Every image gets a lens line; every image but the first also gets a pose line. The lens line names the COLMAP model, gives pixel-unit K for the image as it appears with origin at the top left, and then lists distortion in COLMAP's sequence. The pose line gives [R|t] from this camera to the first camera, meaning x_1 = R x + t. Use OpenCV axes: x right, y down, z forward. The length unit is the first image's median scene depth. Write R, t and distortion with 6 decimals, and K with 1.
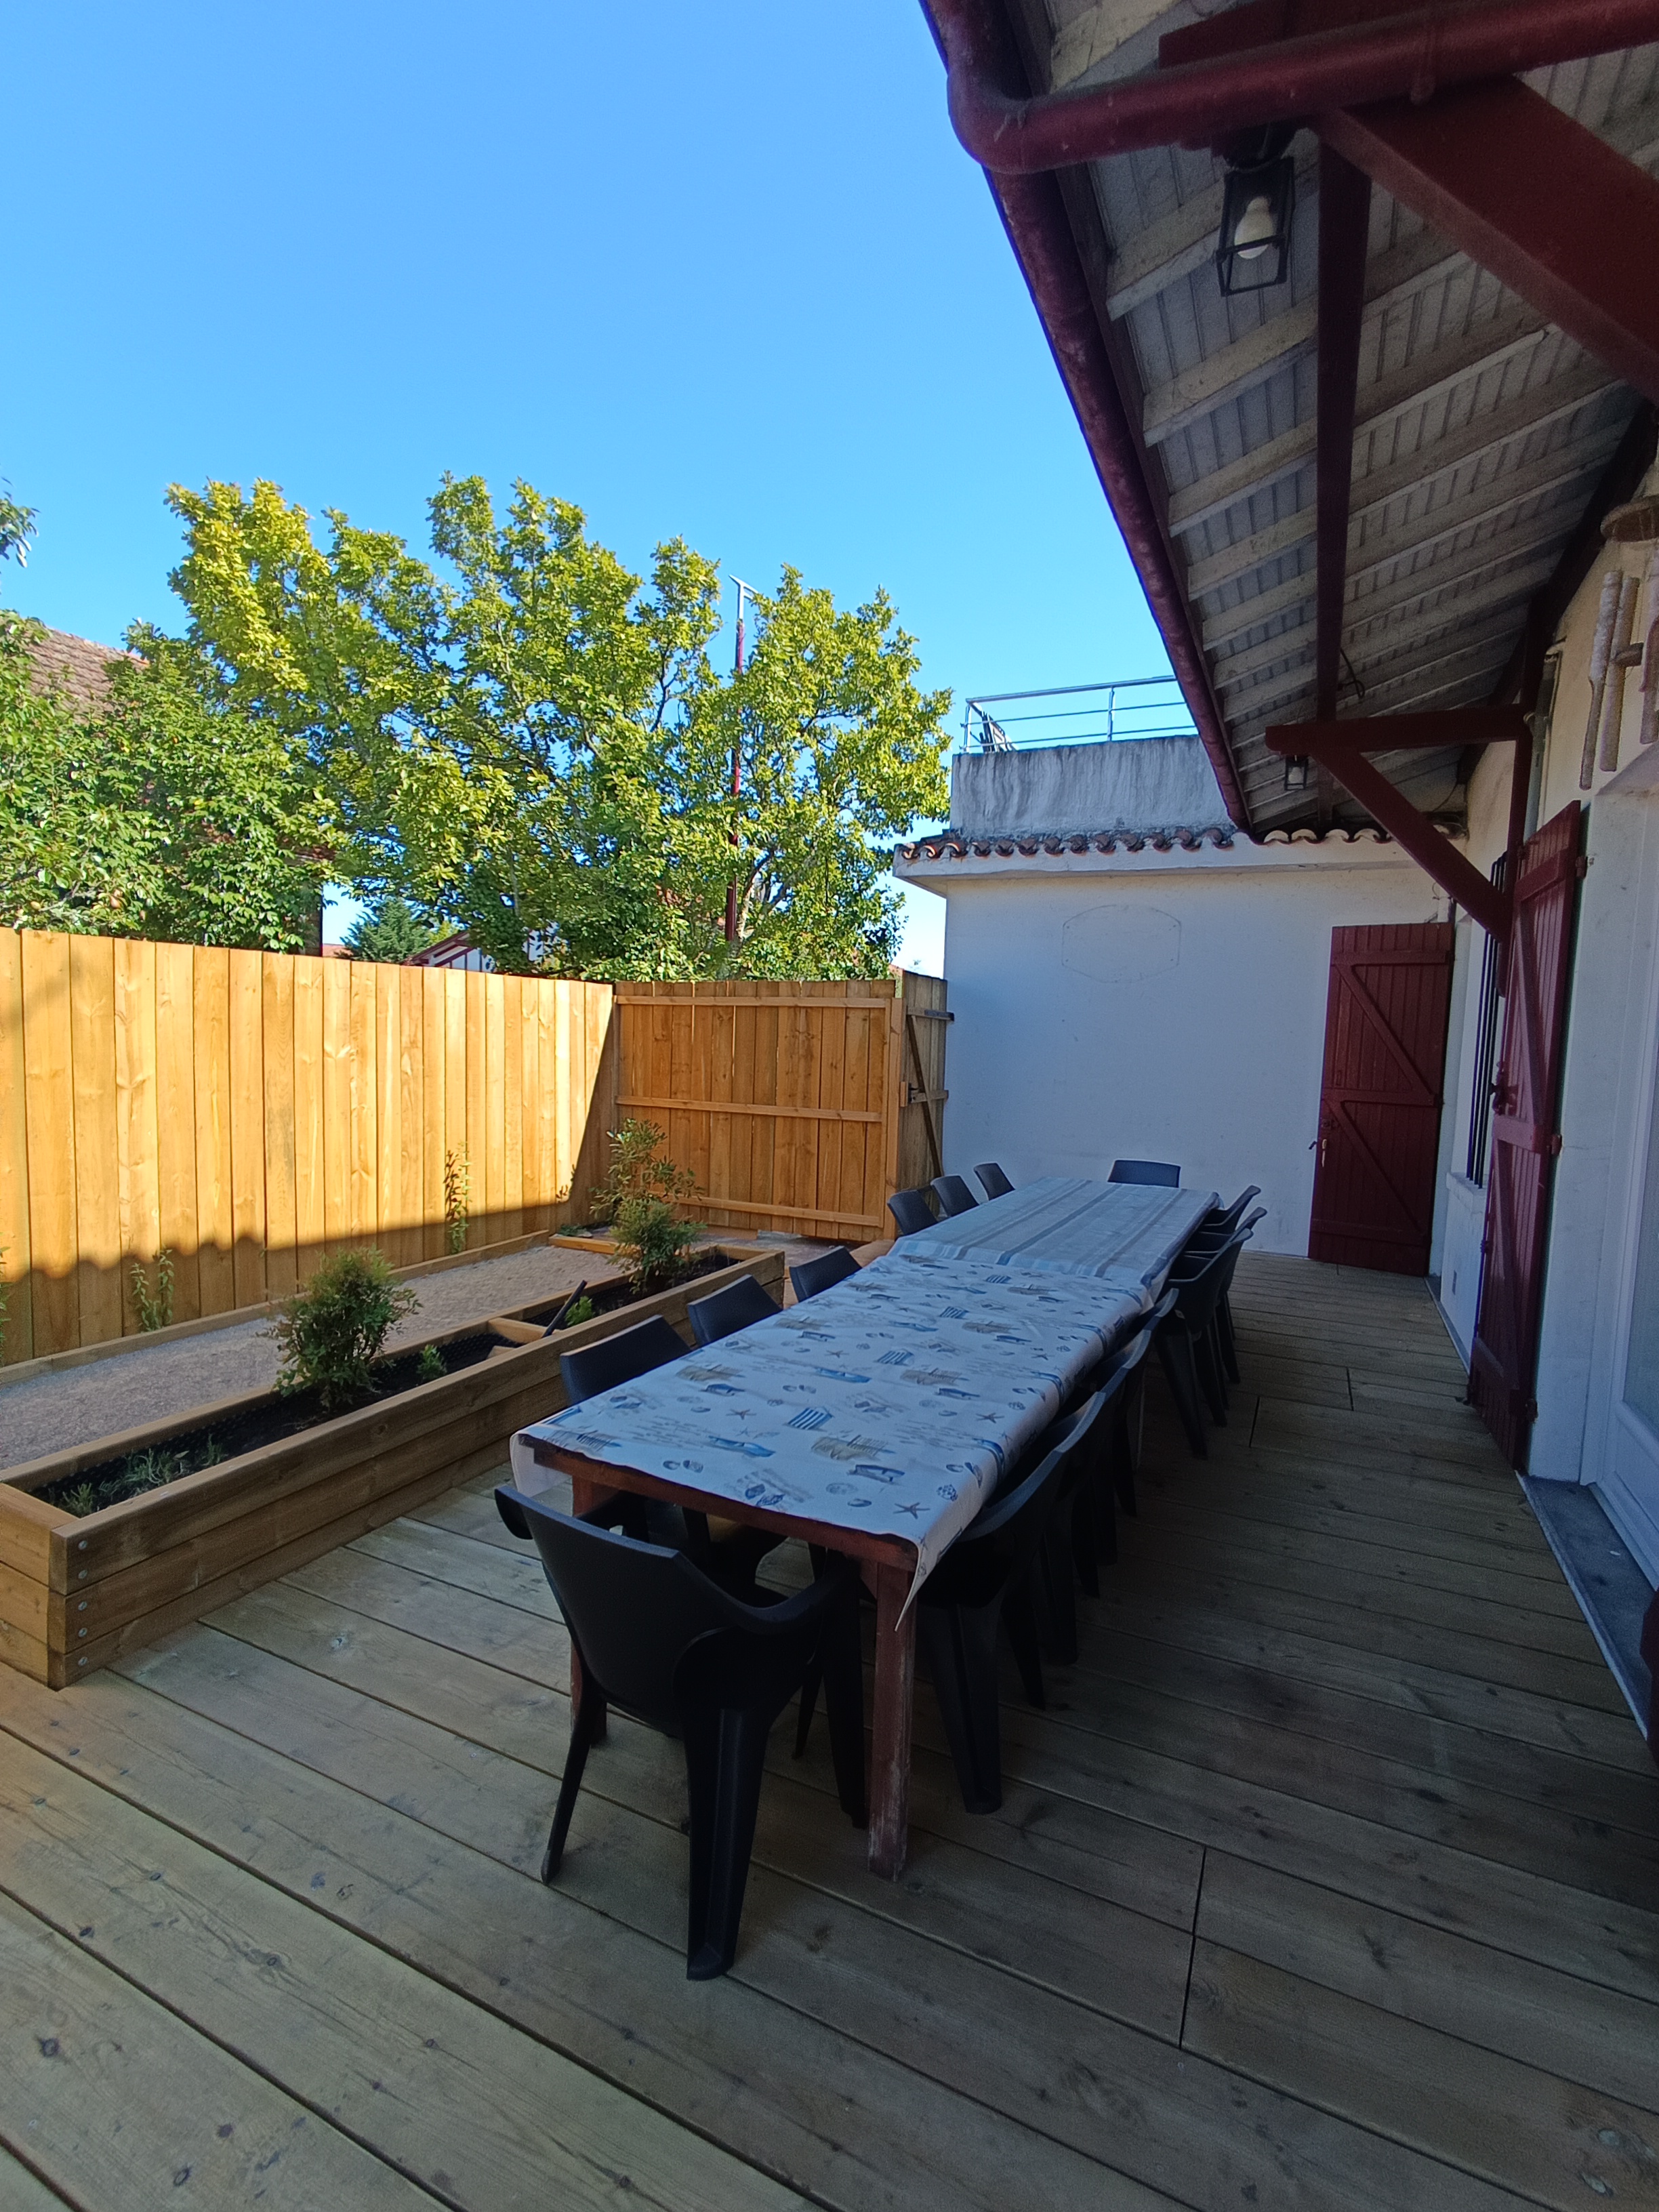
lens RADIAL K [[1024.5, 0, 828.4], [0, 1024.5, 1111.7], [0, 0, 1]] dist [-0.000851, -0.000485]
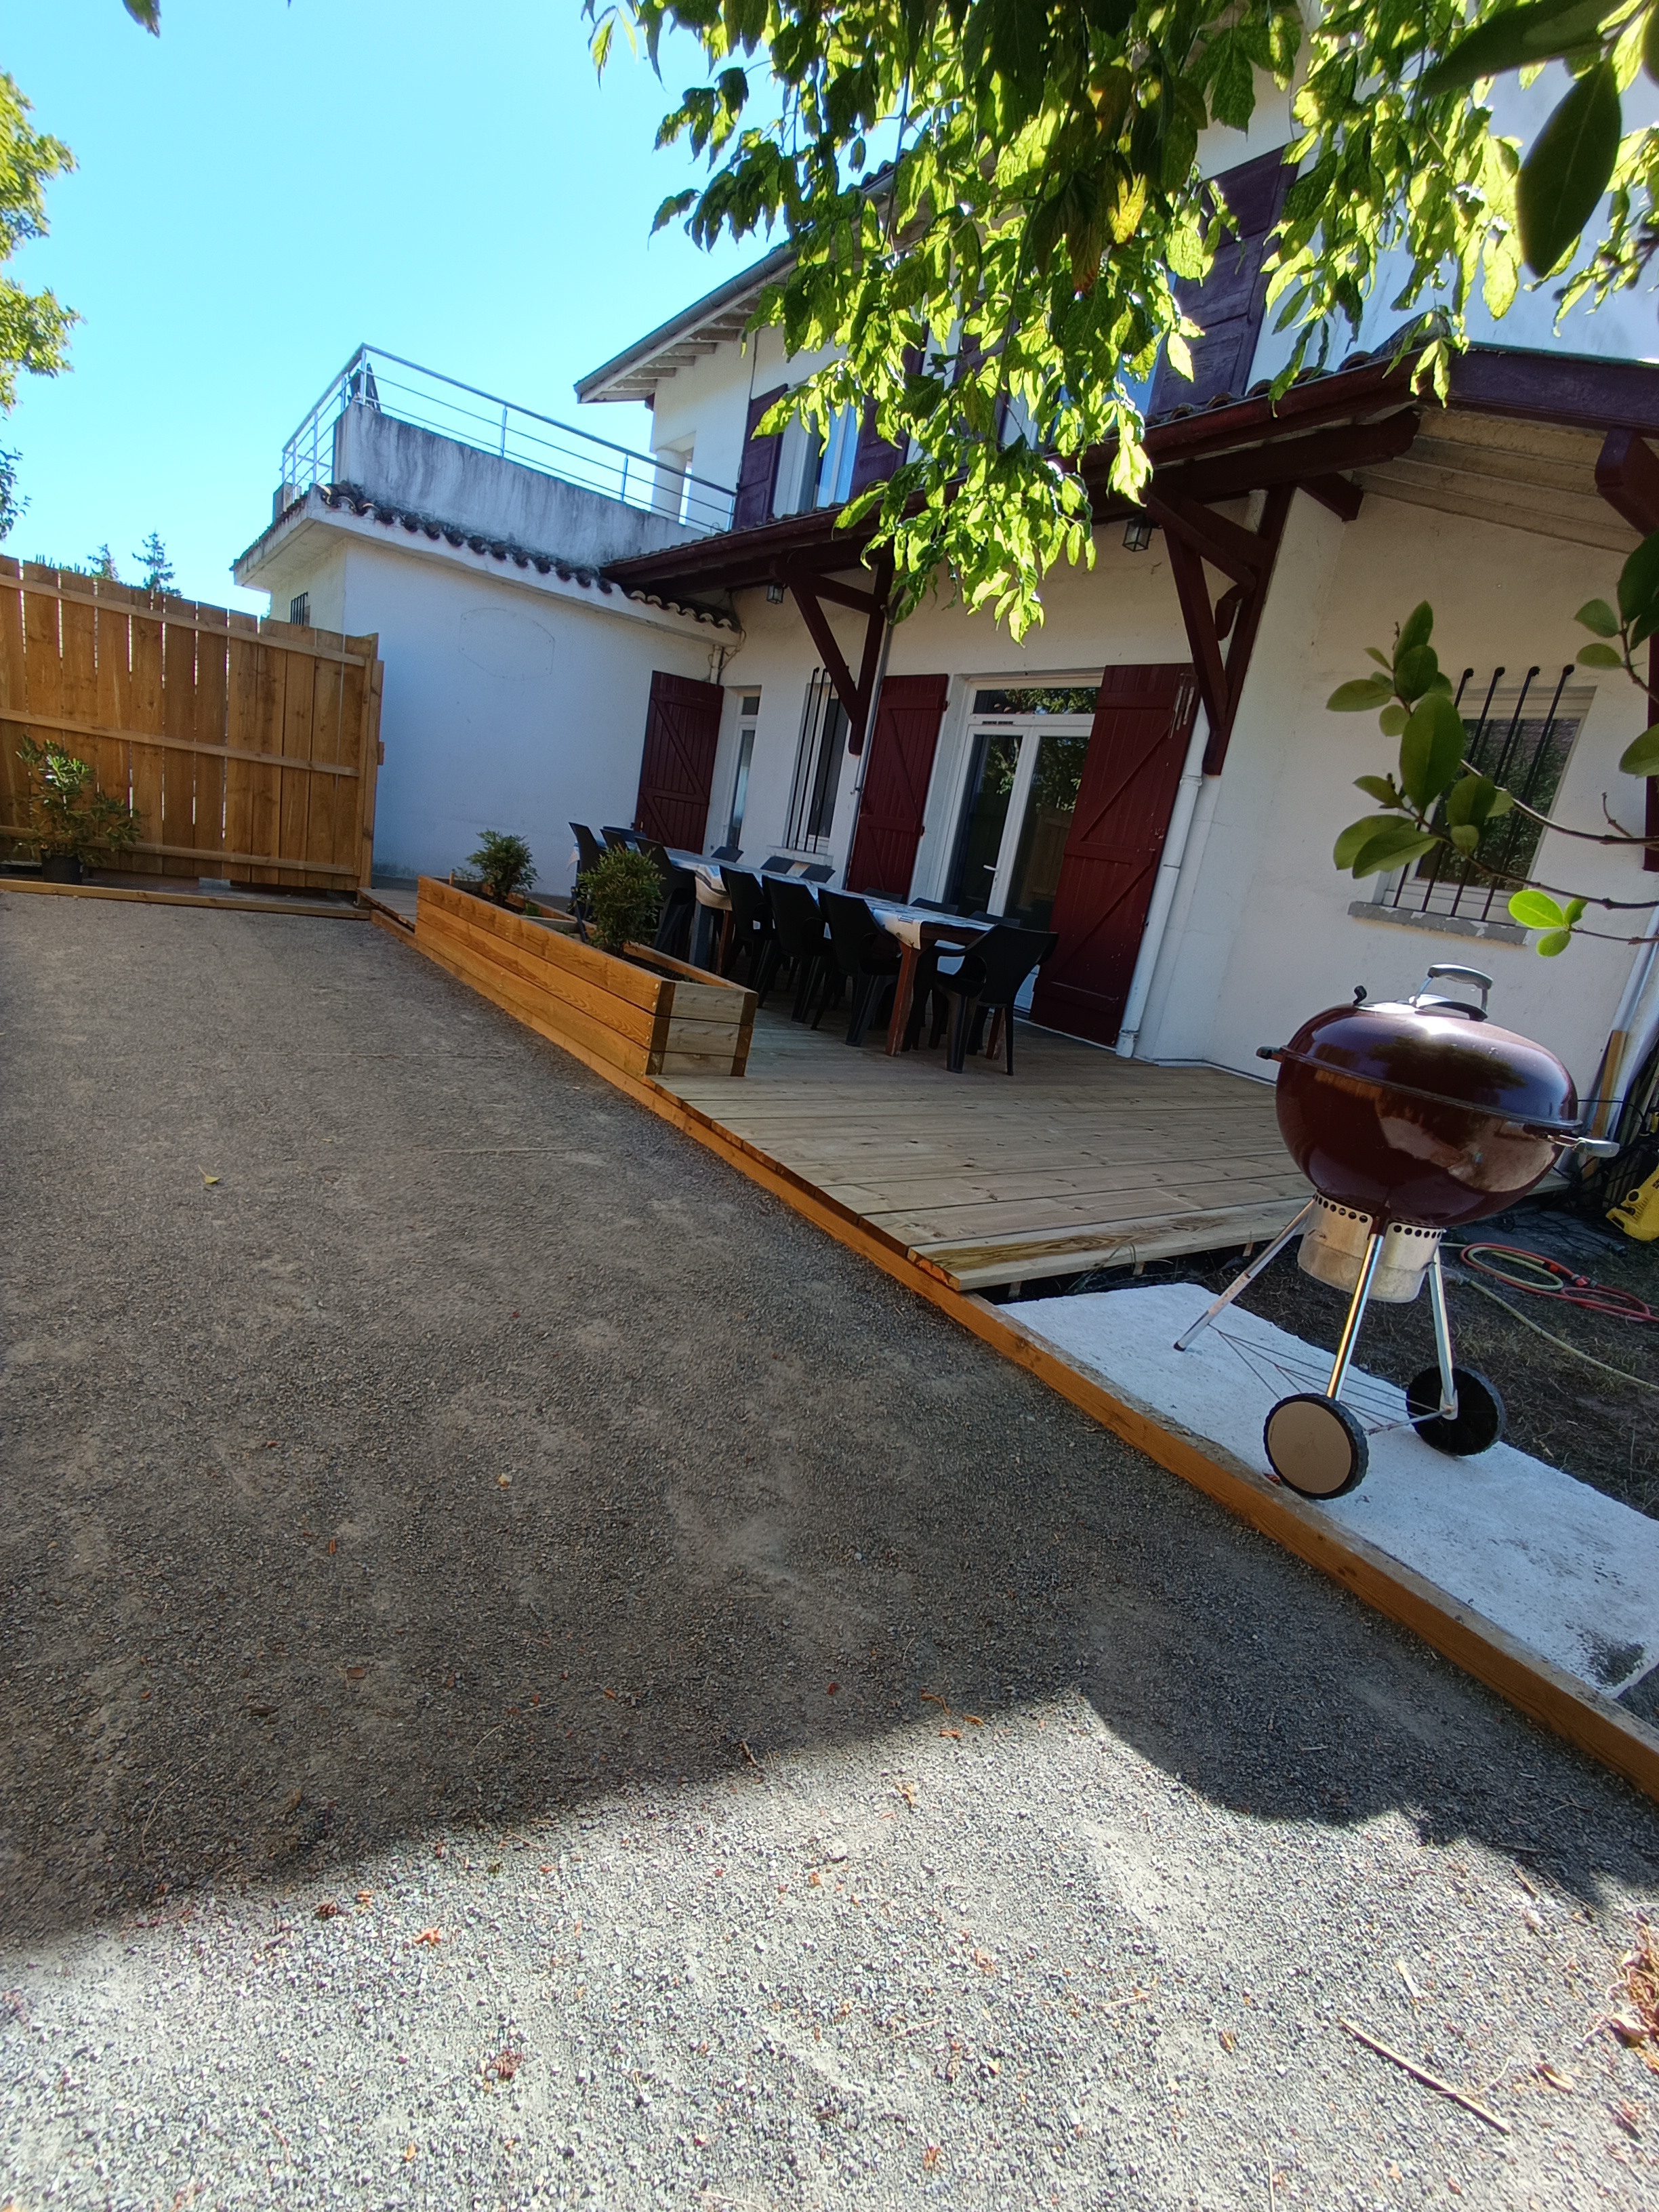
lens RADIAL K [[1024.5, 0, 828.4], [0, 1024.5, 1111.7], [0, 0, 1]] dist [-0.000851, -0.000485]
pose [[0.481073, -0.177040, 0.858619, -0.676023], [-0.086472, 0.965039, 0.247432, 0.039147], [-0.872406, -0.193279, 0.448945, 0.002398]]
